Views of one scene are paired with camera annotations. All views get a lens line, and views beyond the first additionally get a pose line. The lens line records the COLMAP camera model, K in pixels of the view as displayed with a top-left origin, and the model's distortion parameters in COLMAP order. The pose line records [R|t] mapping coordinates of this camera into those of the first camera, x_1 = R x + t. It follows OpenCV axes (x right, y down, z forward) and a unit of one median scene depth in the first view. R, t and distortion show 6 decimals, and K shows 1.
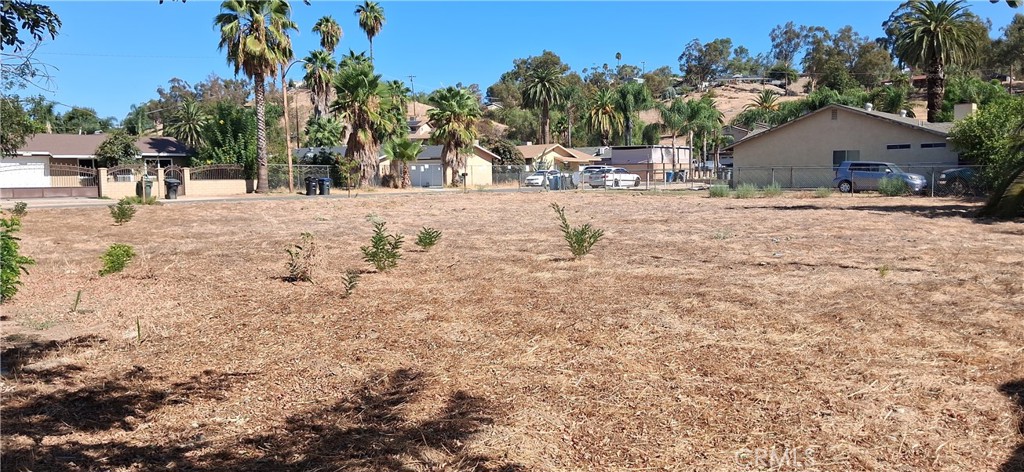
lens RADIAL K [[820.9, 0, 527.3], [0, 820.9, 219.4], [0, 0, 1]] dist [0.111211, -0.197968]
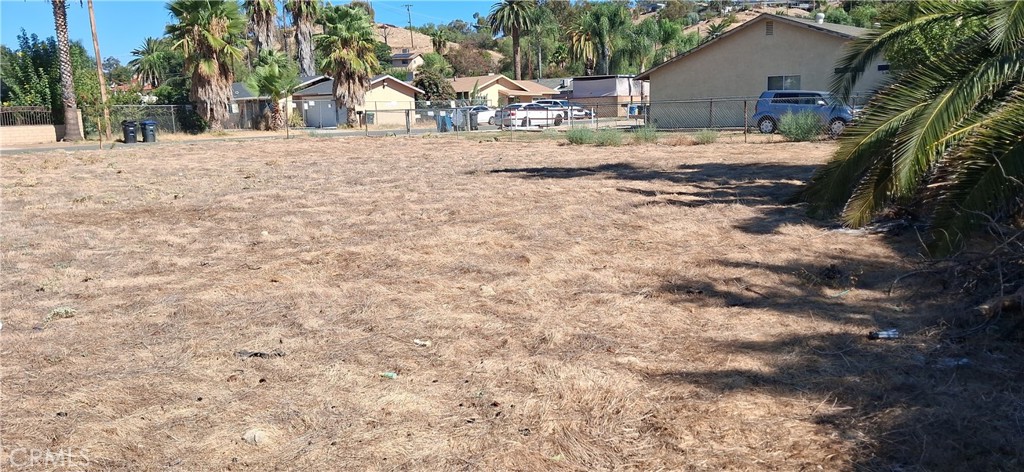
lens RADIAL K [[804.1, 0, 539.2], [0, 804.1, 235.4], [0, 0, 1]] dist [0.051099, -0.173286]
pose [[0.998598, -0.005188, -0.052677, 0.129590], [0.010498, 0.994829, 0.101024, -0.009943], [0.051880, -0.101435, 0.993488, 0.158619]]
